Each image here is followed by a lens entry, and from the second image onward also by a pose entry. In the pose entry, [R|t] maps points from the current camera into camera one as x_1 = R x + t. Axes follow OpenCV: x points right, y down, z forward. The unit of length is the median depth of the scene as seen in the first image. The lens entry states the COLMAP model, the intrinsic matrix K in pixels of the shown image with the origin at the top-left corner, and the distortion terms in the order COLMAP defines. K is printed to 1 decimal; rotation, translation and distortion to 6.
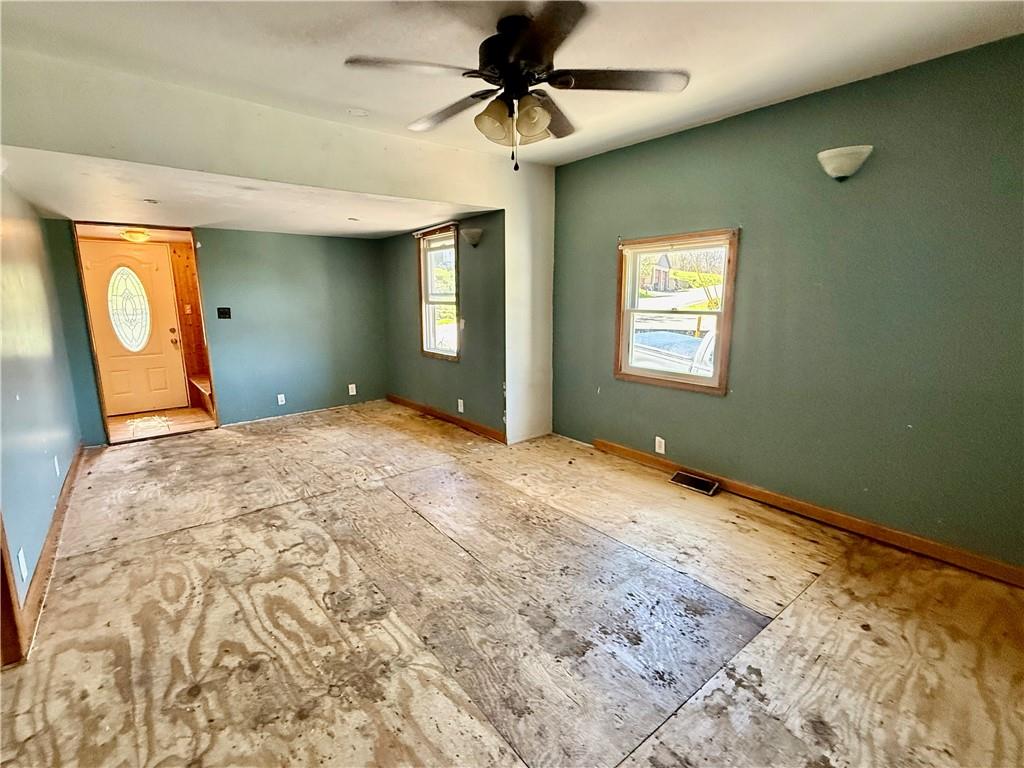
lens RADIAL K [[468.9, 0, 512.0], [0, 468.9, 384.0], [0, 0, 1]] dist [0.000442, 0.000284]
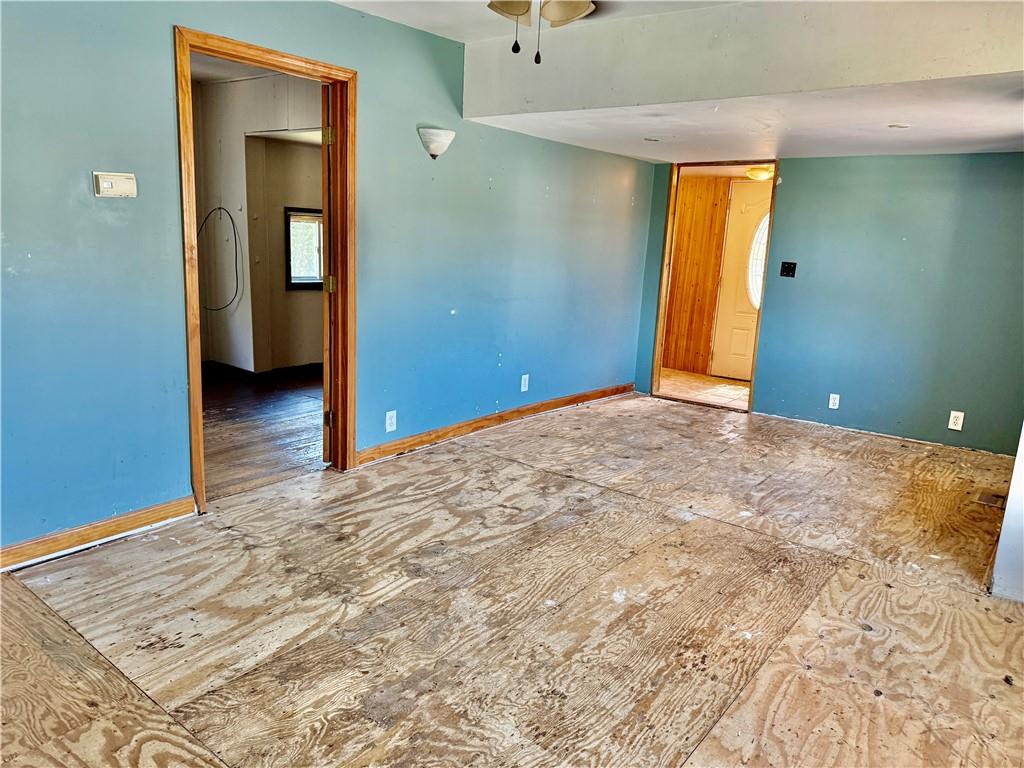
lens RADIAL K [[707.7, 0, 507.5], [0, 707.7, 380.0], [0, 0, 1]] dist [0.077384, -0.093228]
pose [[0.239800, 0.213875, -0.946971, 0.781874], [-0.227717, 0.960610, 0.159291, -0.115320], [0.943738, 0.177444, 0.279057, 0.533164]]
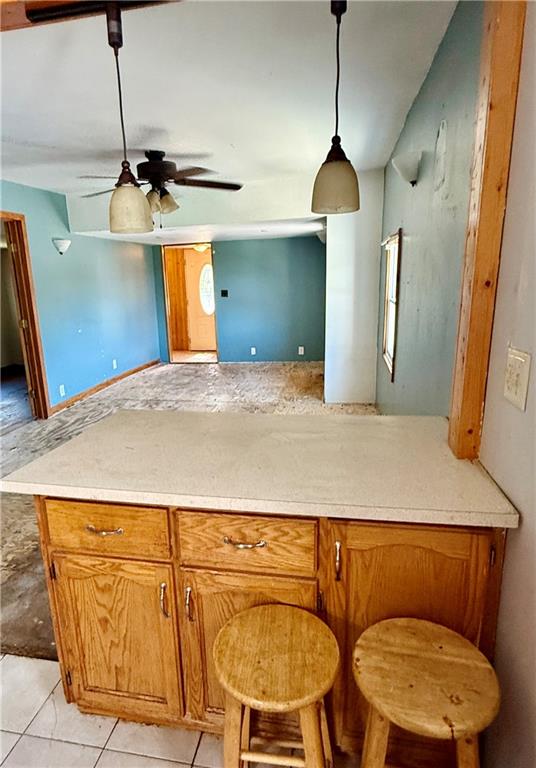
lens RADIAL K [[451.8, 0, 237.2], [0, 451.8, 380.6], [0, 0, 1]] dist [-0.000671, -0.000121]
pose [[0.646733, 0.157848, -0.746204, 1.186475], [-0.113539, 0.987374, 0.110461, -0.060027], [0.754218, 0.013285, 0.656490, 0.026414]]
